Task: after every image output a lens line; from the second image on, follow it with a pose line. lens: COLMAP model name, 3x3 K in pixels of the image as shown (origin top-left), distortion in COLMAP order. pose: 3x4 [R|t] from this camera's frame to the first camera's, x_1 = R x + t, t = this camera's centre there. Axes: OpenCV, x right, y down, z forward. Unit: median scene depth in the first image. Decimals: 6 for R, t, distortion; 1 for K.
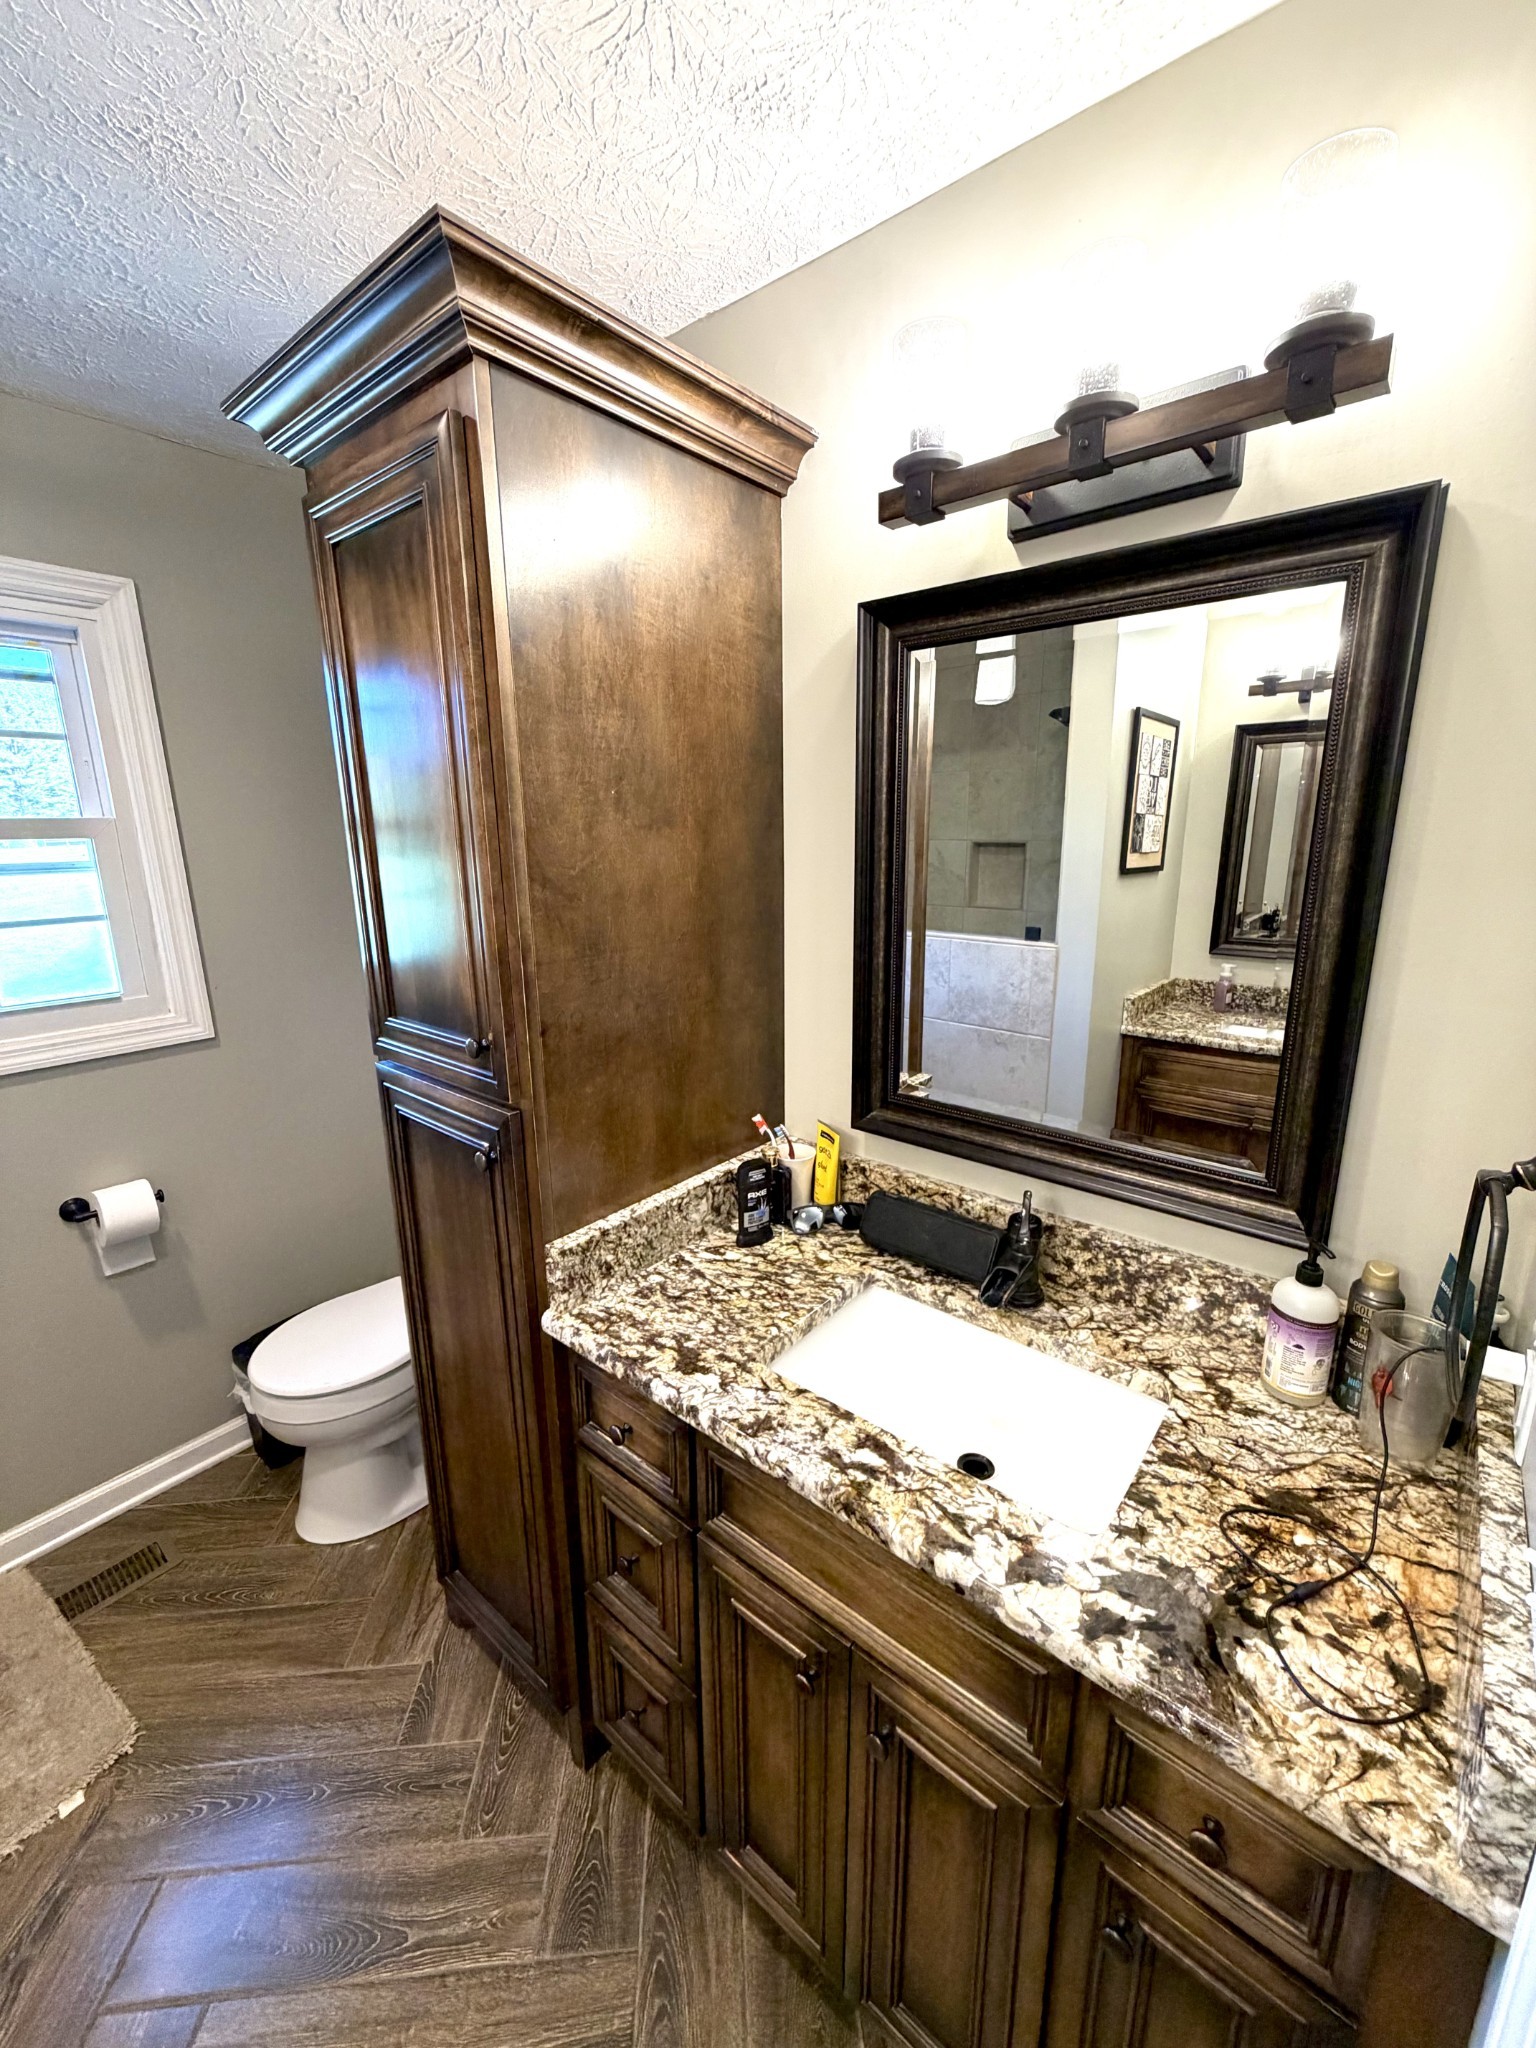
lens RADIAL K [[819.4, 0, 771.0], [0, 819.4, 1020.6], [0, 0, 1]] dist [0.000026, 0.000868]
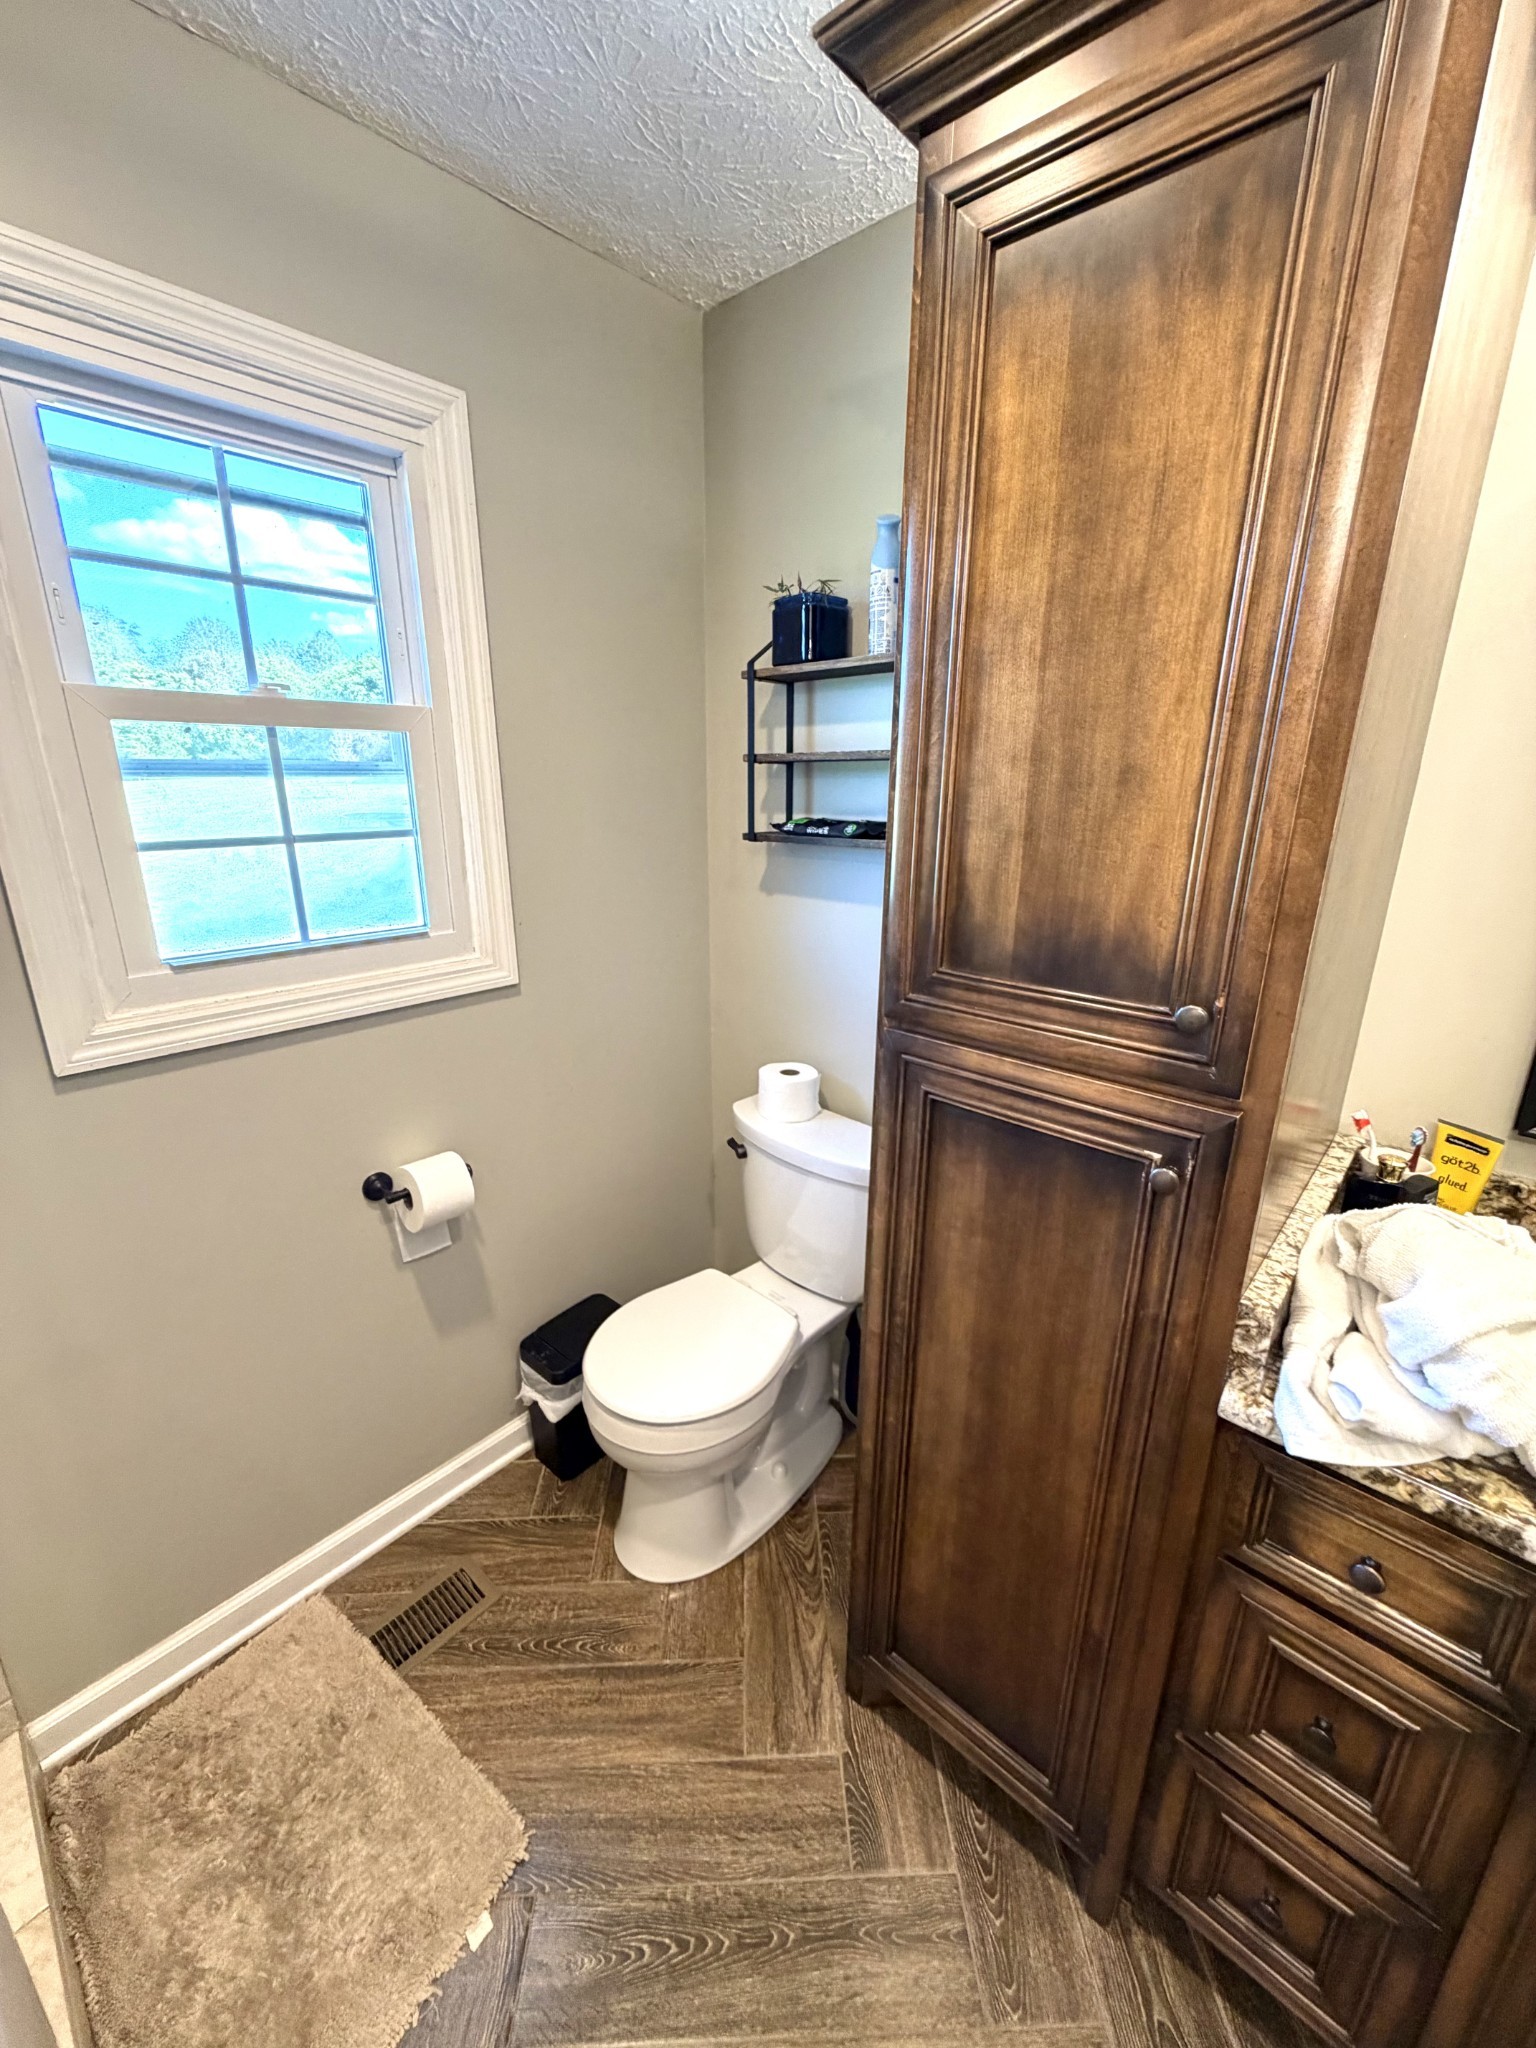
lens RADIAL K [[819.4, 0, 771.2], [0, 819.4, 1021.4], [0, 0, 1]] dist [0.000026, 0.000868]
pose [[0.998957, 0.029042, -0.035223, -0.470659], [-0.026941, 0.997910, 0.058740, 0.003616], [0.036855, -0.057730, 0.997652, 0.213656]]
